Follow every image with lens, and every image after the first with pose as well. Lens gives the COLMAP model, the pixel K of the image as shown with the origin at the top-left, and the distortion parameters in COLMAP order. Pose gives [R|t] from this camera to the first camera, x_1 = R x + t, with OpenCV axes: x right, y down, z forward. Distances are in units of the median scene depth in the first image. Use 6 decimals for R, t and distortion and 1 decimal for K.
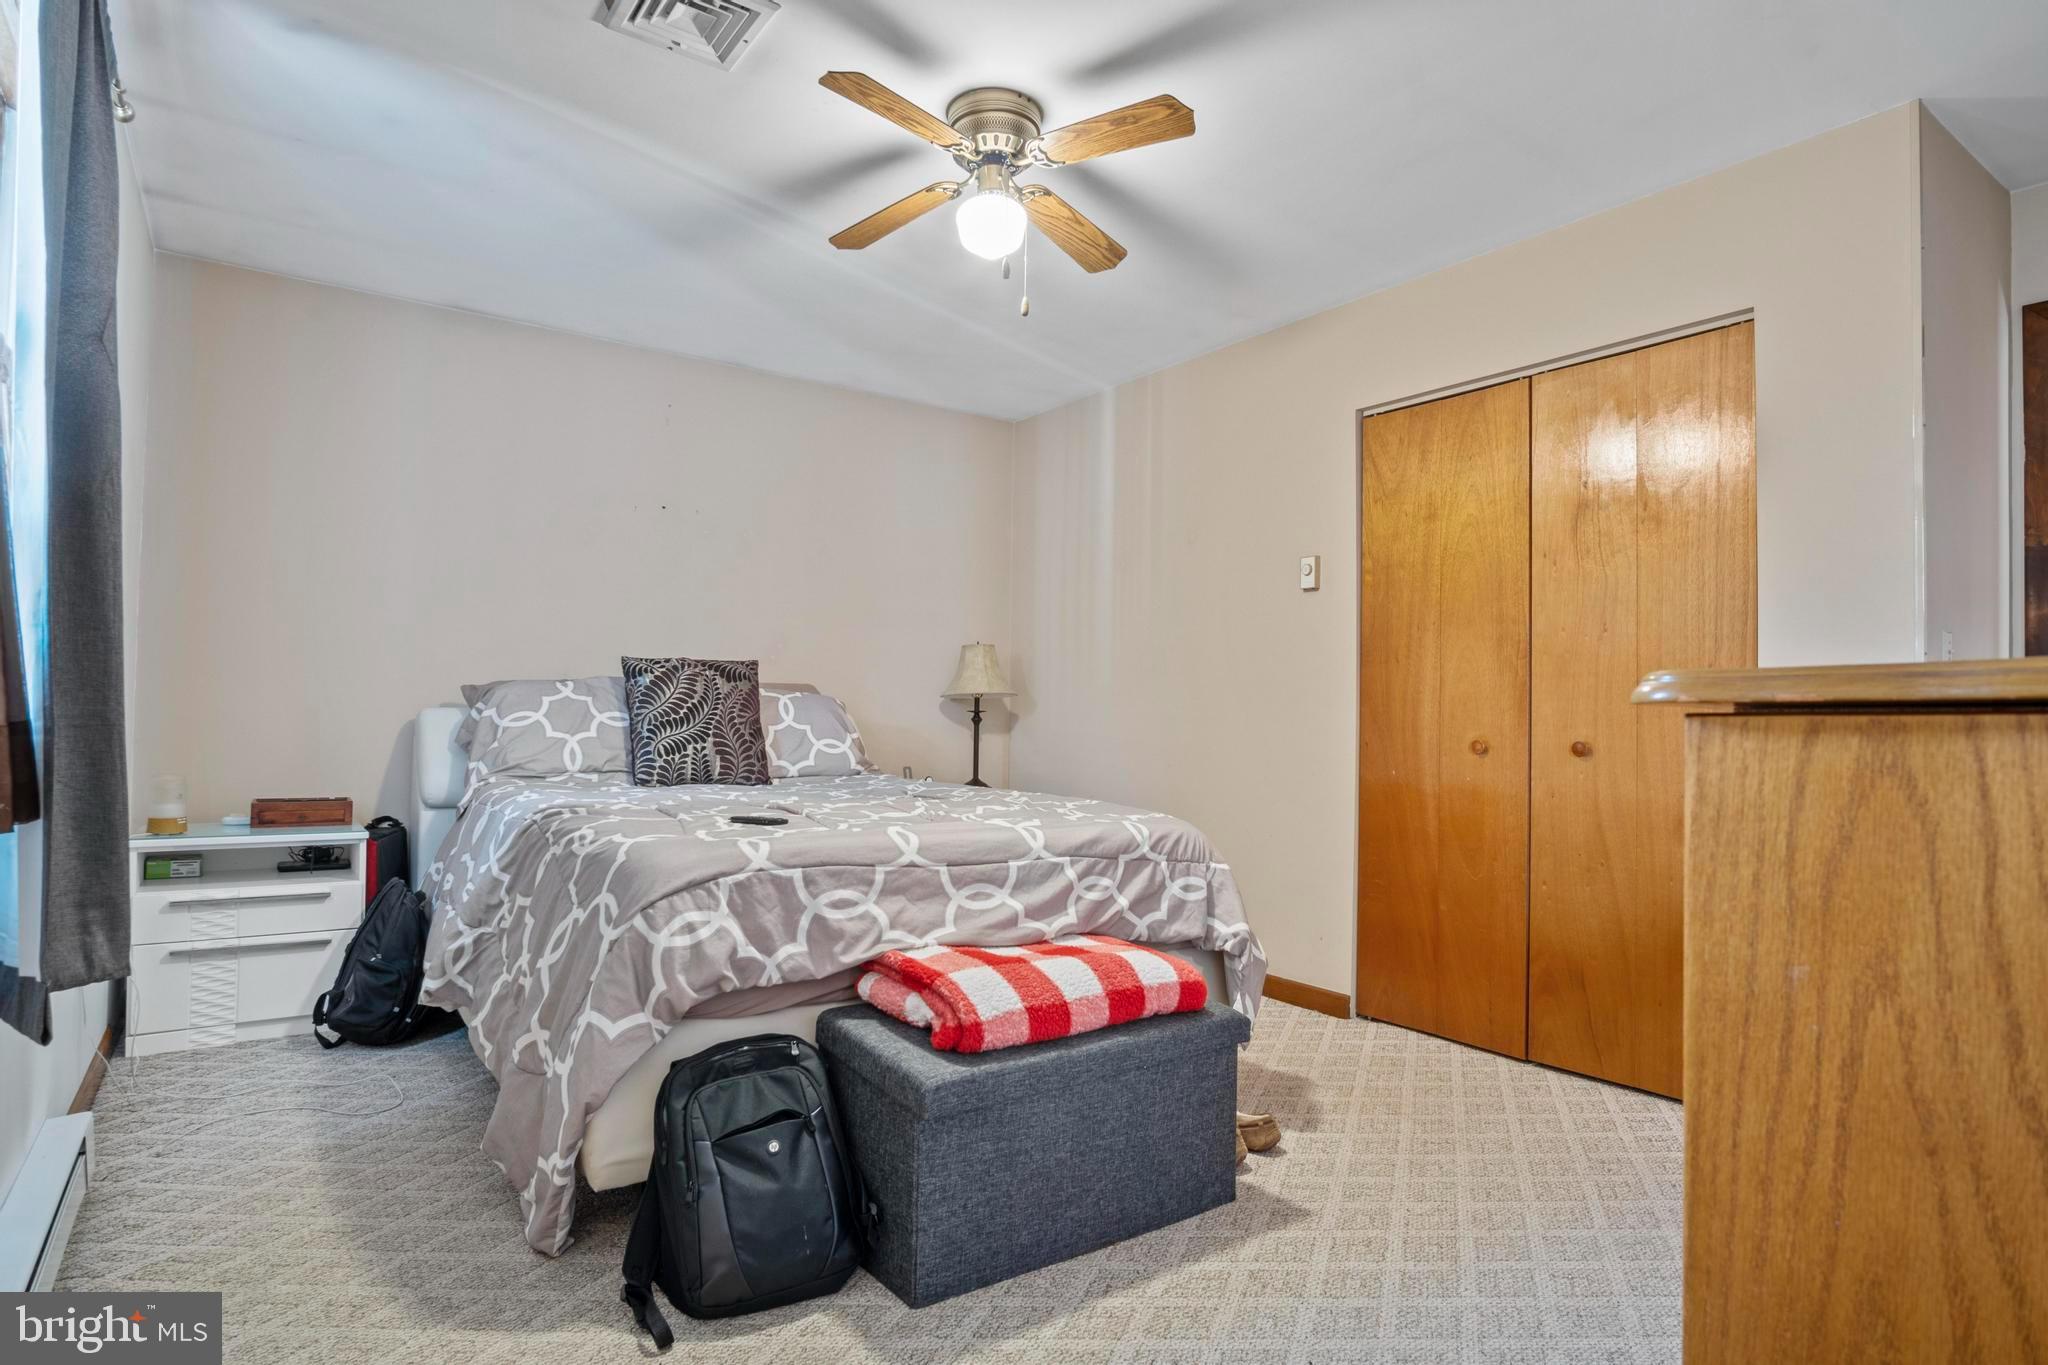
lens RADIAL K [[1100.6, 0, 1024.0], [0, 1100.6, 682.5], [0, 0, 1]] dist [-0.025075, -0.000371]
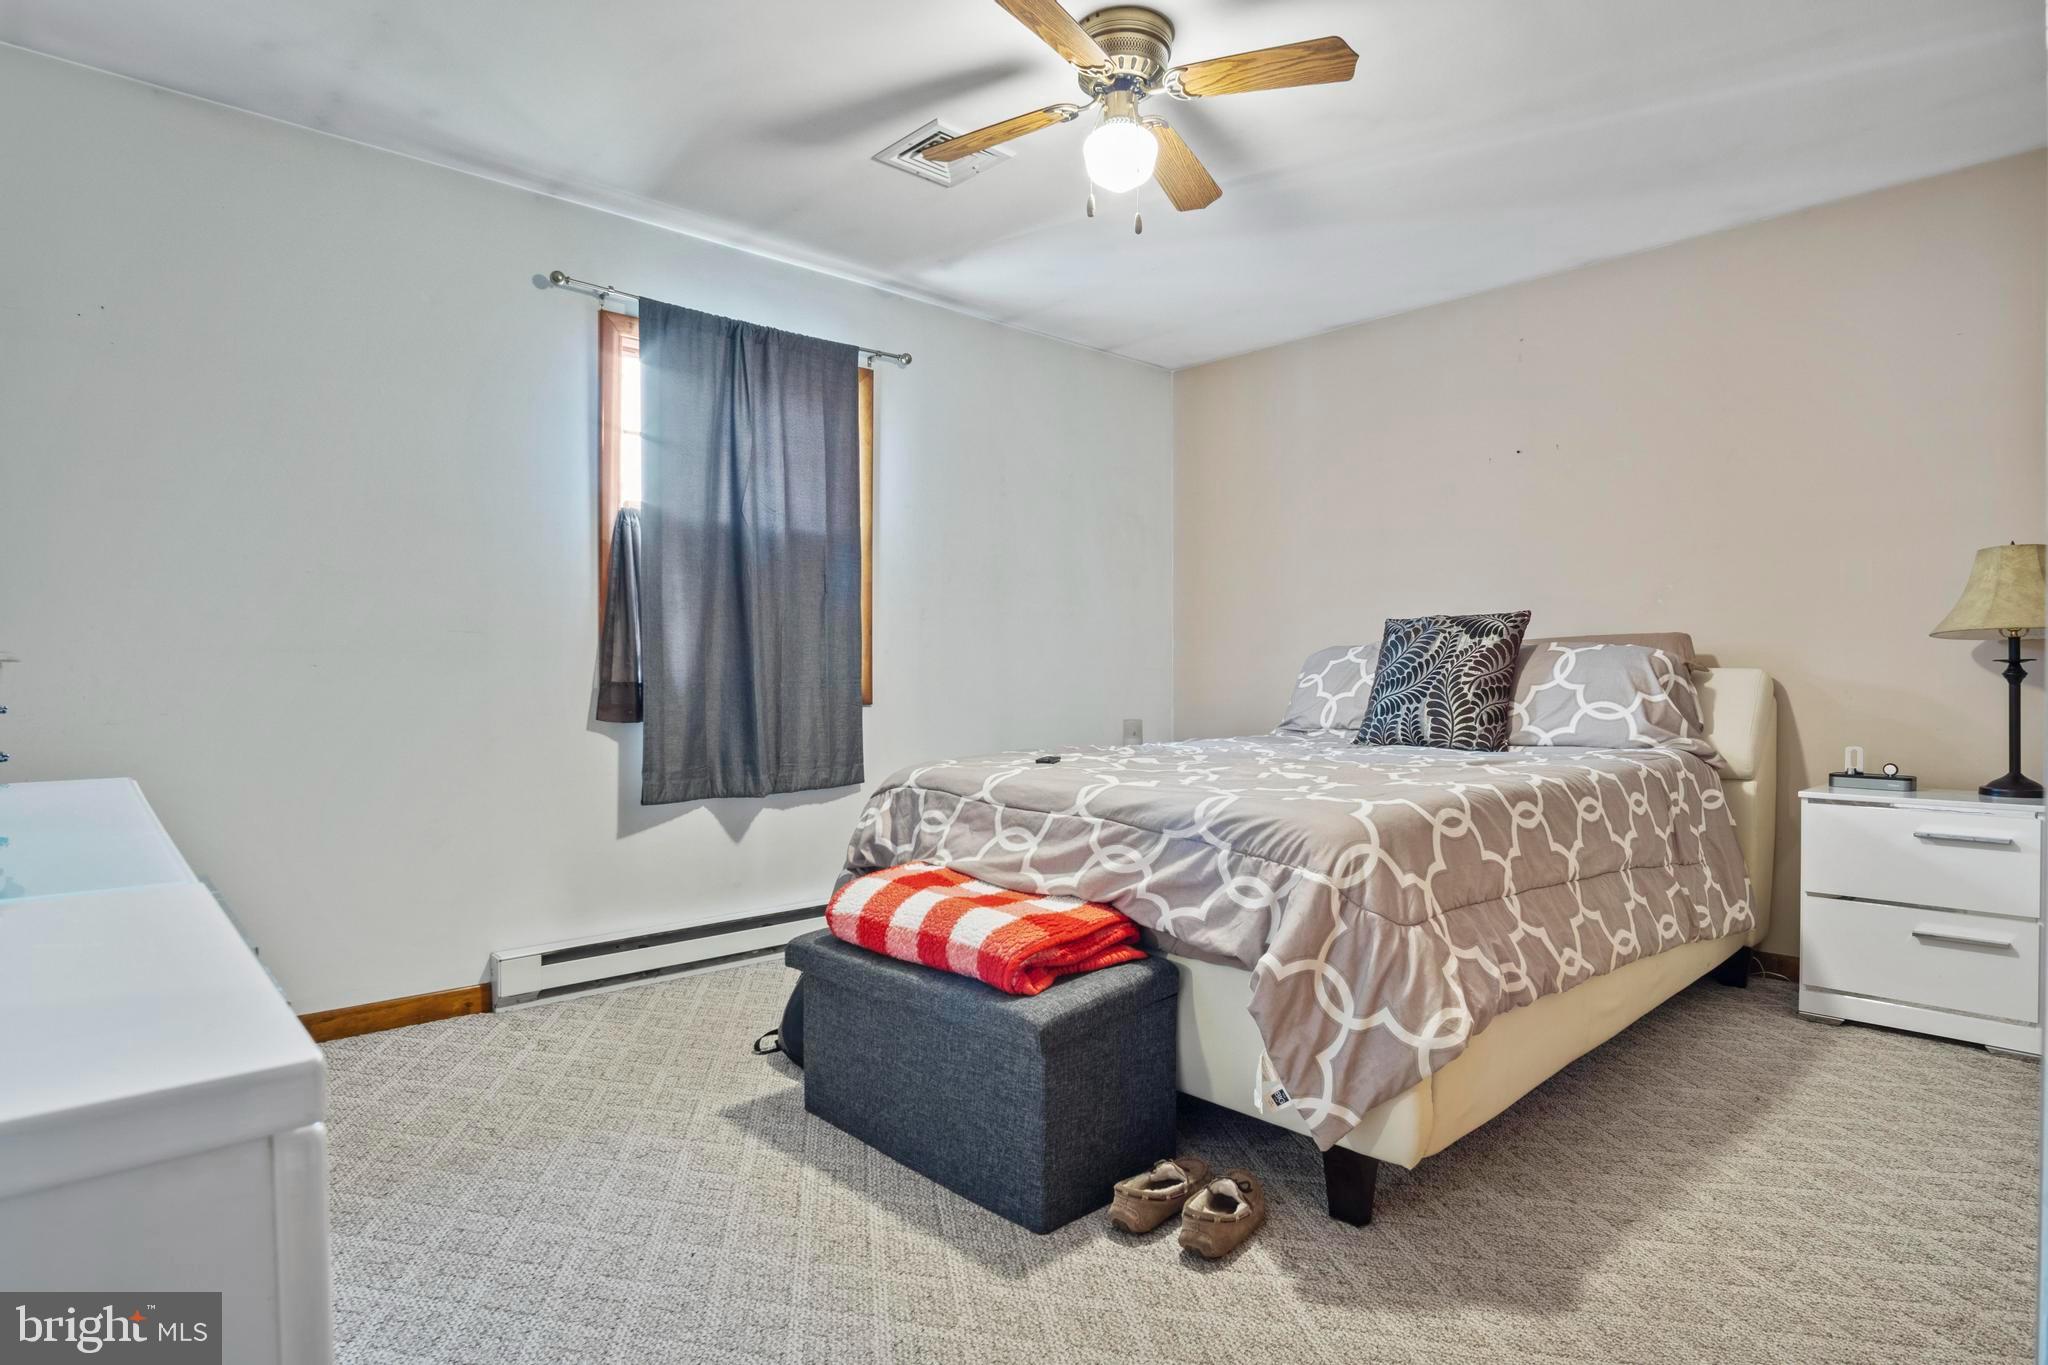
lens RADIAL K [[1100.6, 0, 1024.0], [0, 1100.6, 682.5], [0, 0, 1]] dist [-0.025075, -0.000371]
pose [[0.125470, -0.012481, -0.992019, 0.908641], [0.035805, 0.999326, -0.008045, 0.047100], [0.991451, -0.034510, 0.125833, 0.787565]]
